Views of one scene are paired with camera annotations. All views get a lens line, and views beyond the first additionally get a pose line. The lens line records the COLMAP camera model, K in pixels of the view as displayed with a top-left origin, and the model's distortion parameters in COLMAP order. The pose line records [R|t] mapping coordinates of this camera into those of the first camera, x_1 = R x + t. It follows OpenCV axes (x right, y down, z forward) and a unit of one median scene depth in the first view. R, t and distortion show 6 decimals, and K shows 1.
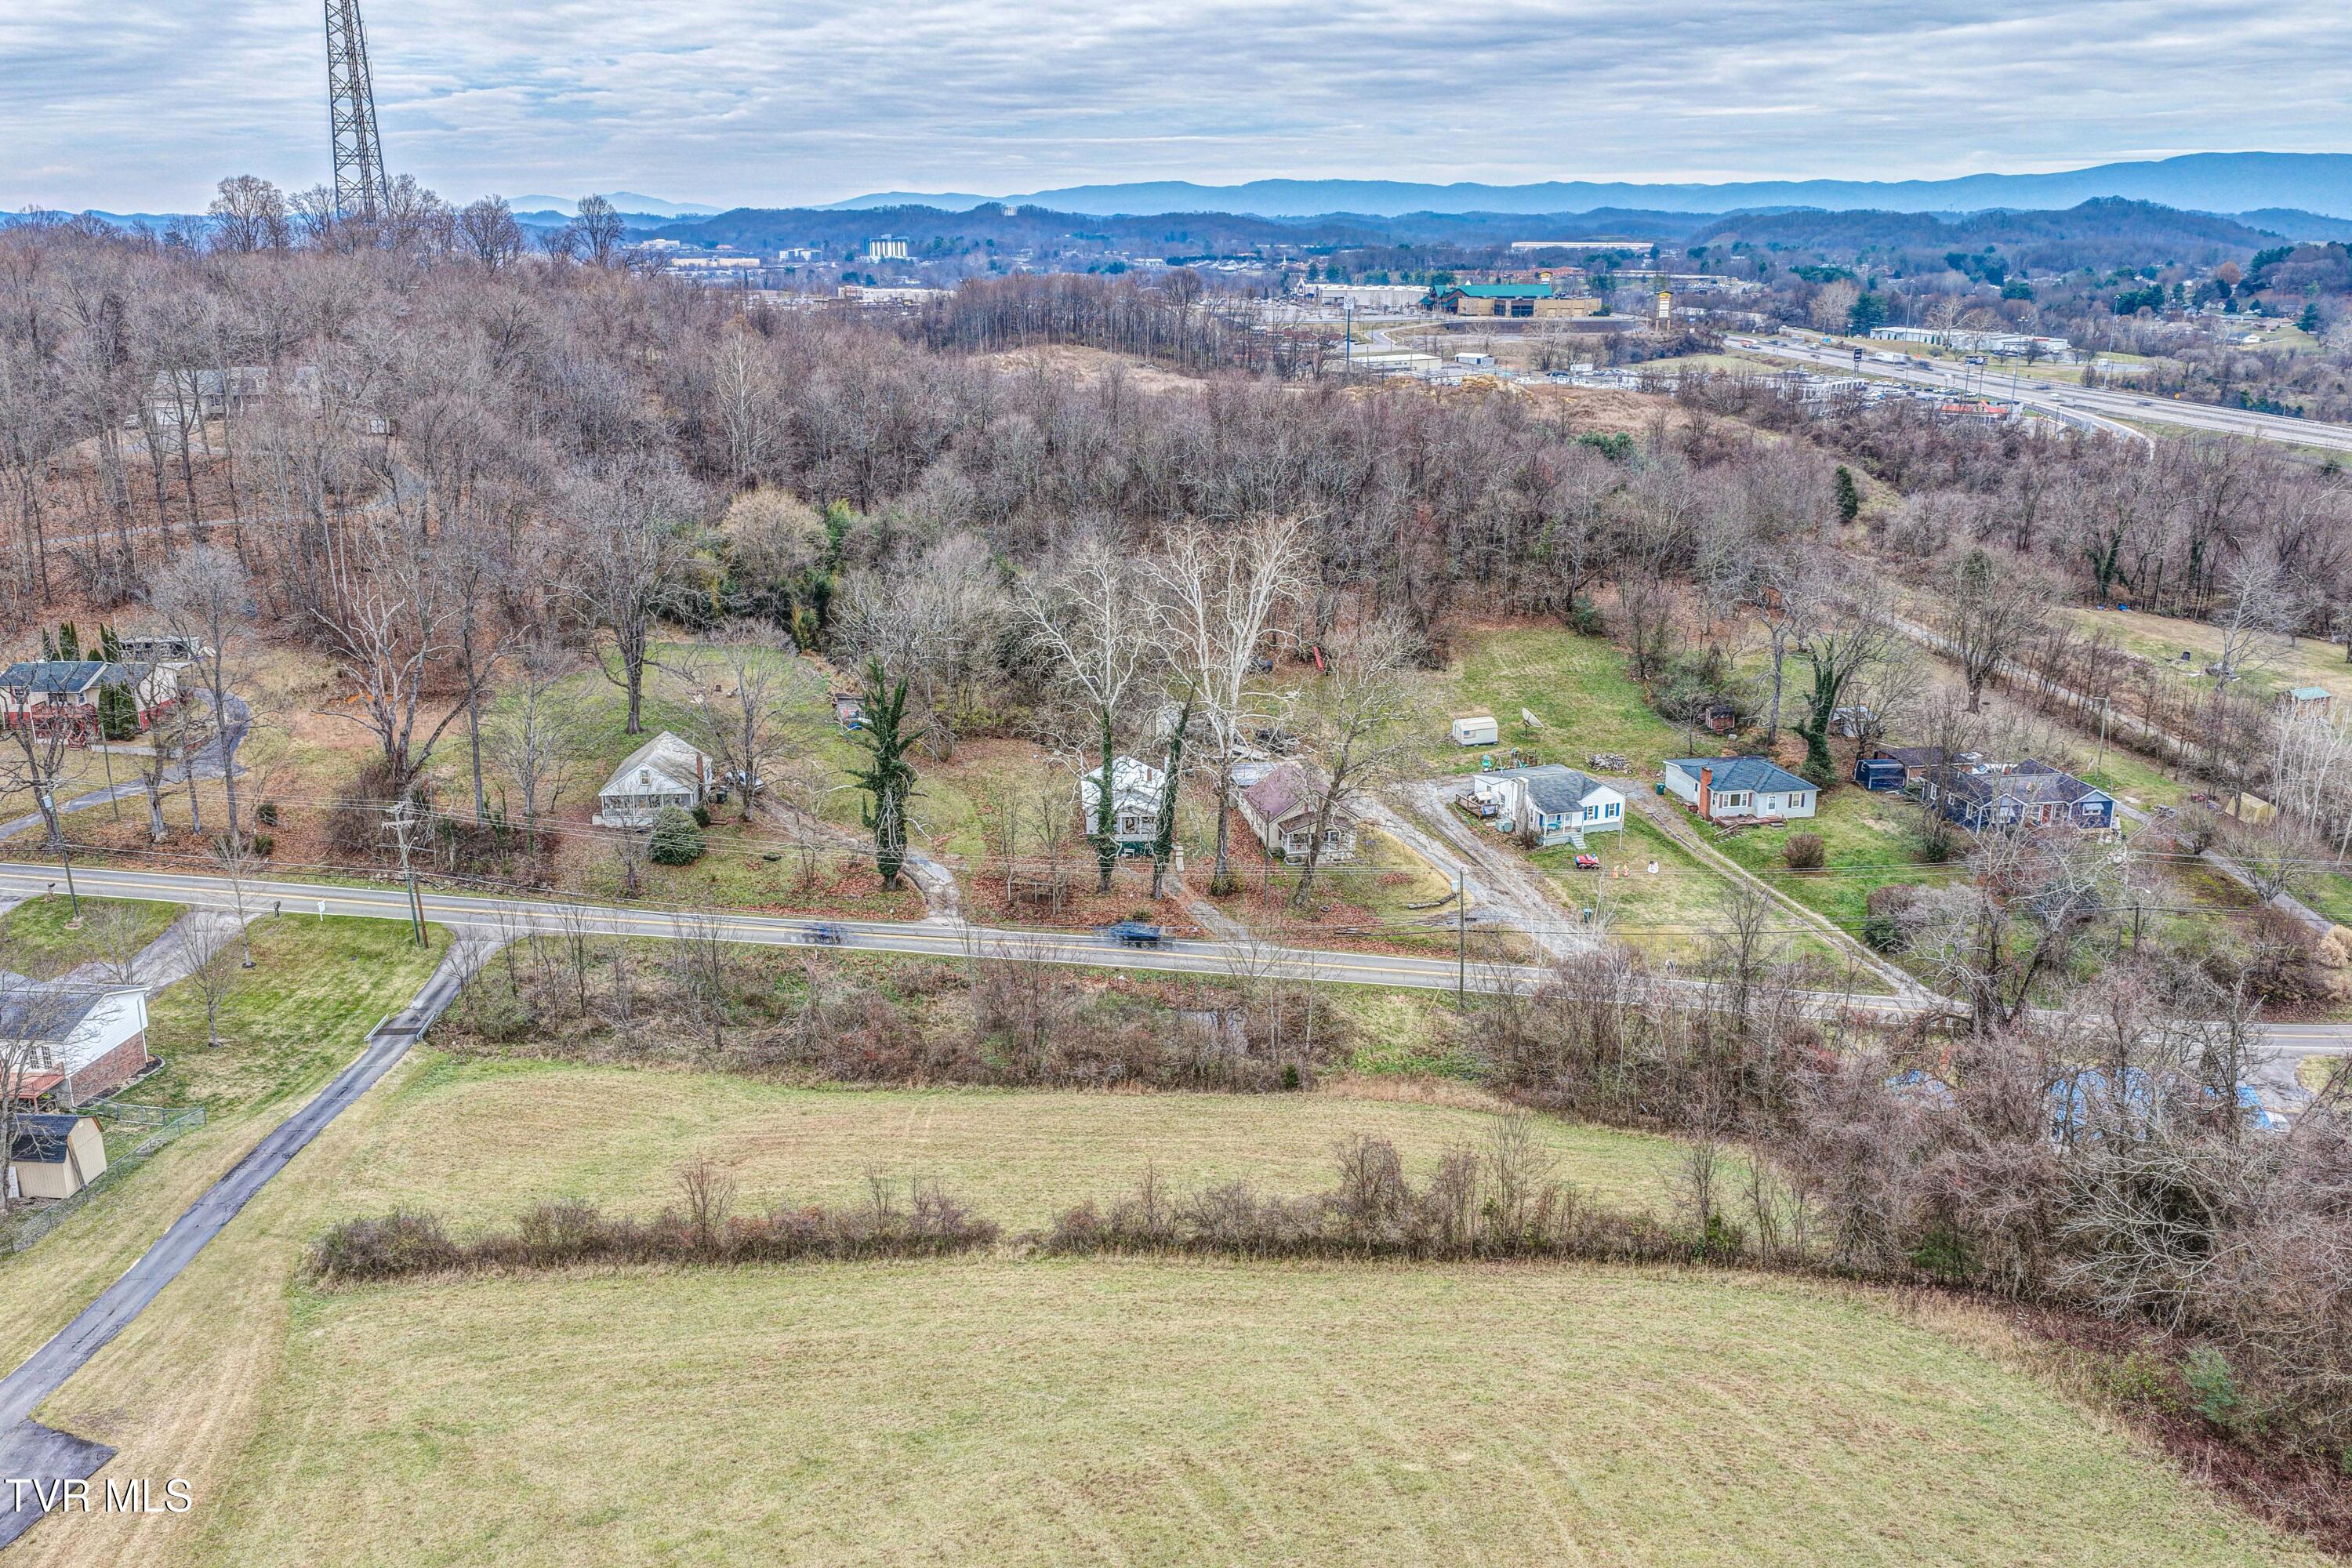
lens RADIAL K [[1932.0, 0, 1177.8], [0, 1932.0, 797.0], [0, 0, 1]] dist [-0.020705, 0.057099]
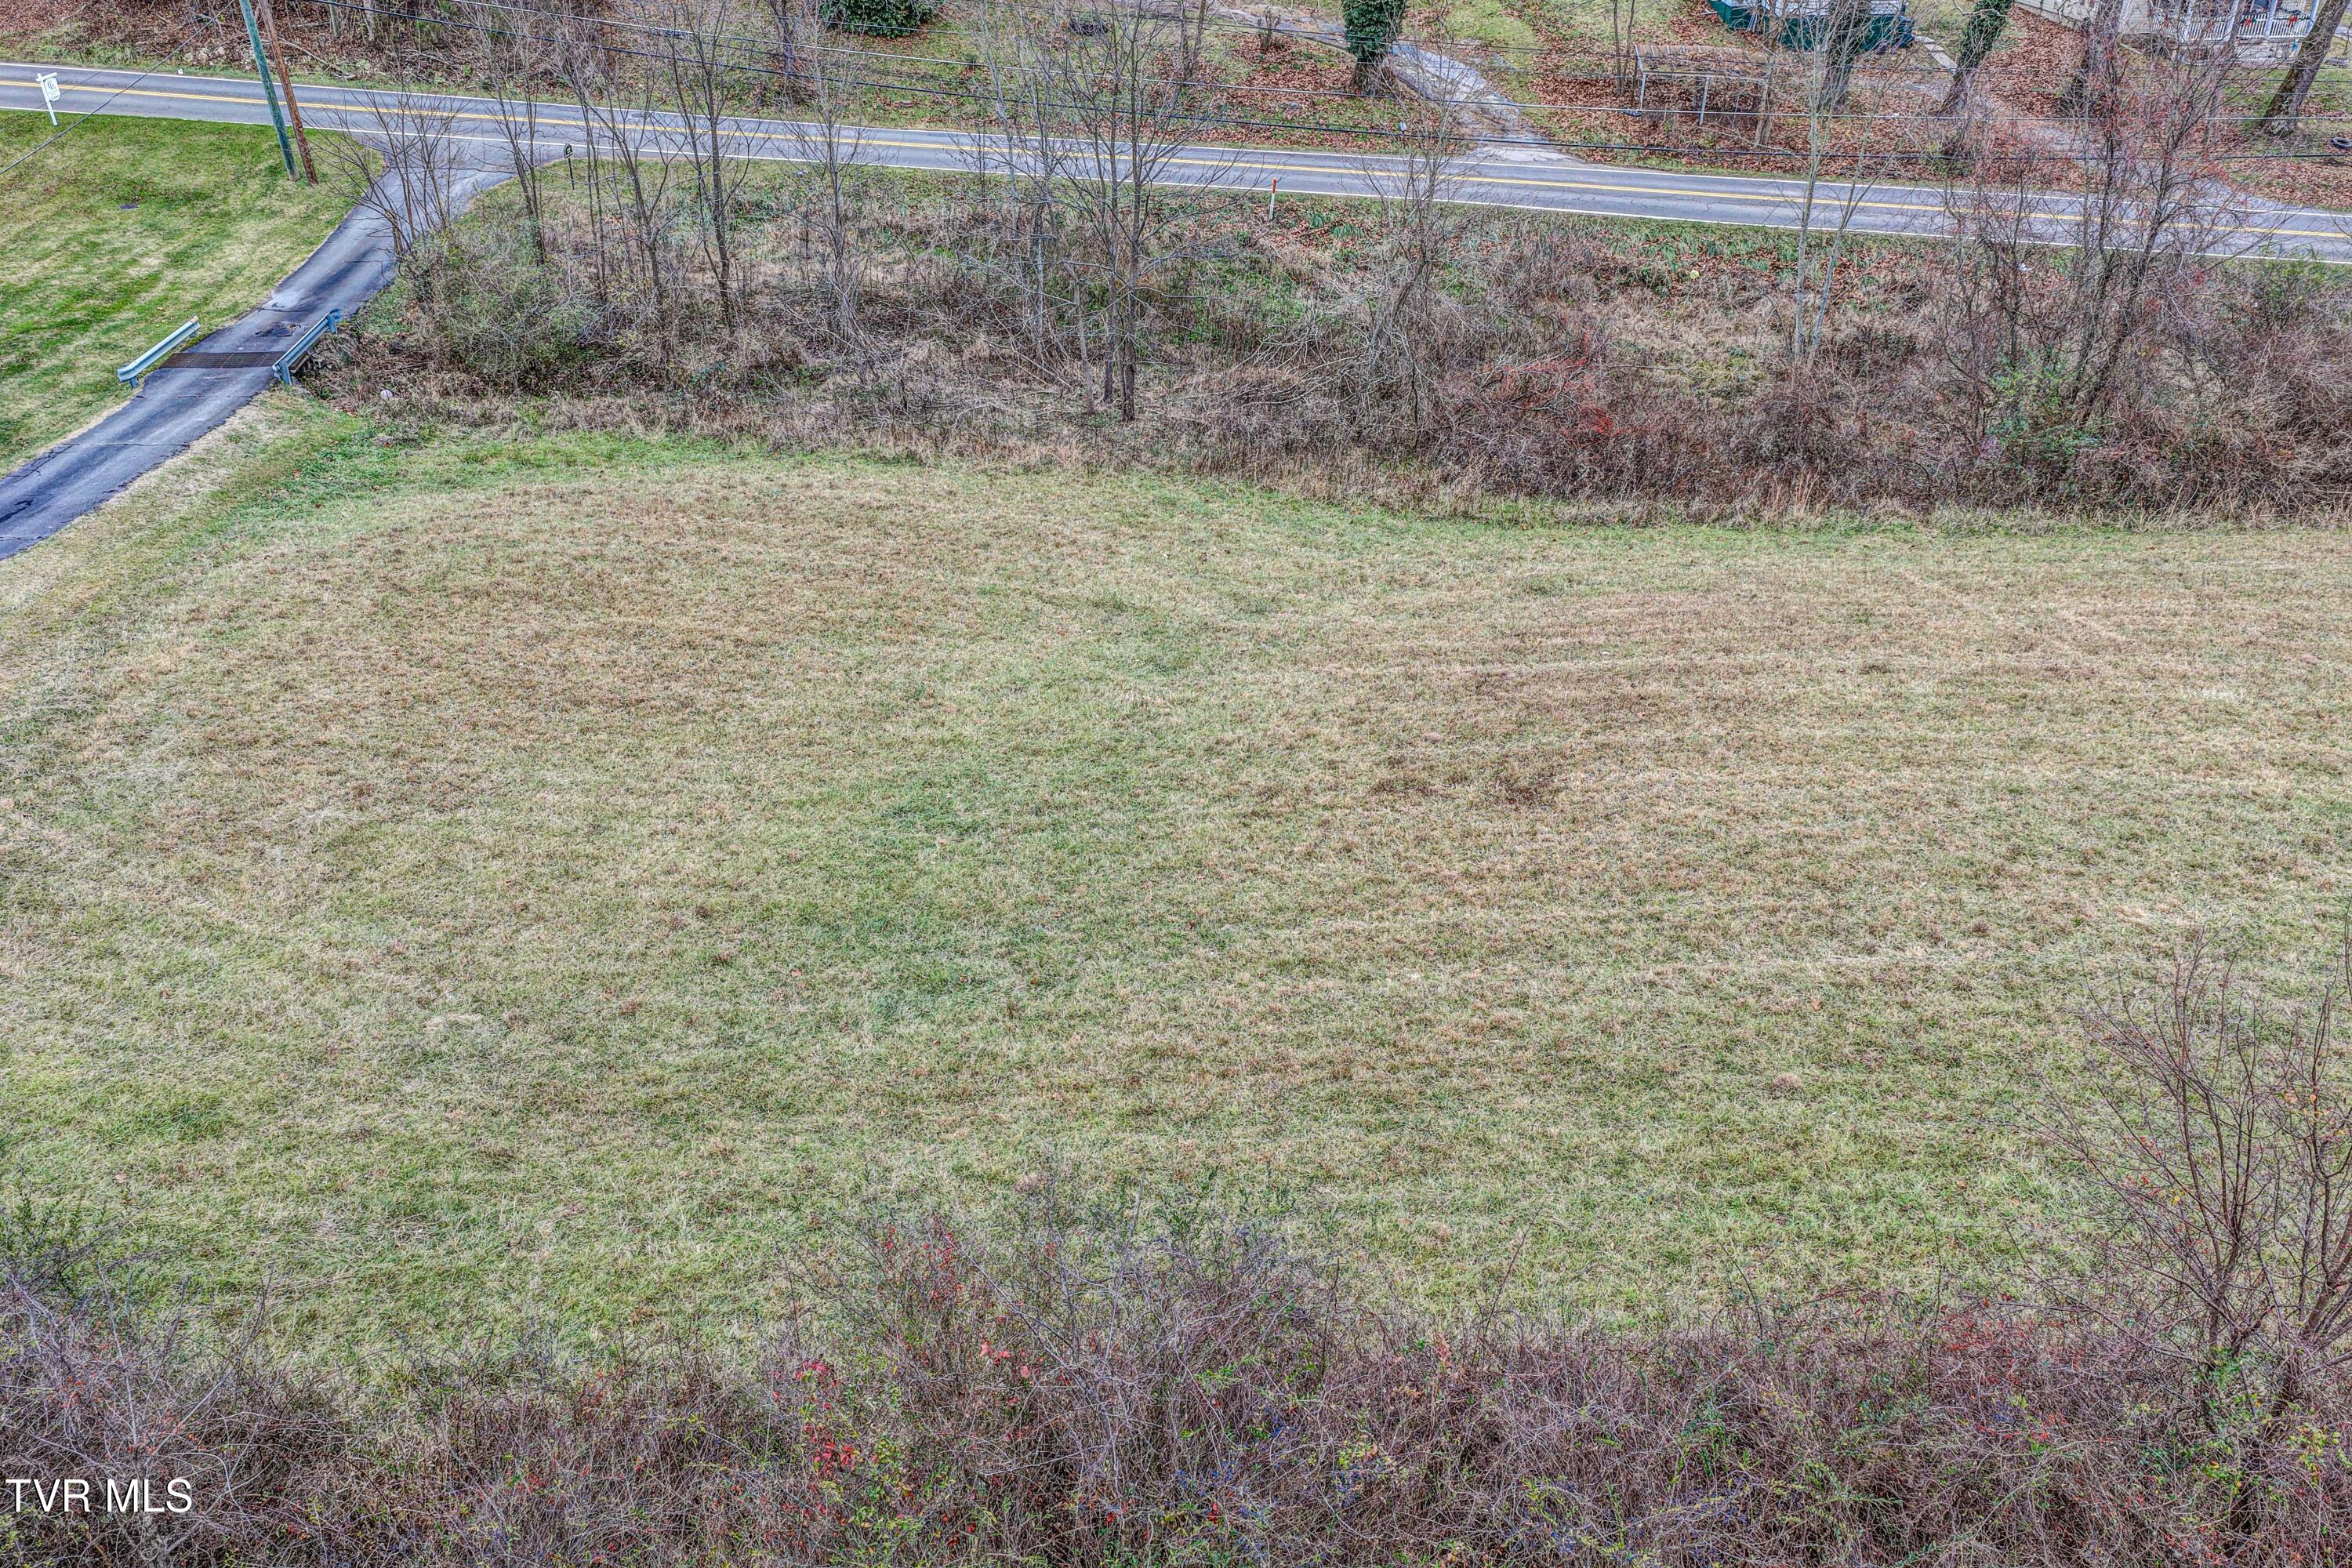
lens RADIAL K [[1932.0, 0, 1177.8], [0, 1932.0, 797.0], [0, 0, 1]] dist [-0.020705, 0.057099]
pose [[0.999945, 0.004863, -0.009285, -0.215623], [-0.002280, 0.965561, 0.260166, 0.101835], [0.010231, -0.260131, 0.965519, 0.610532]]
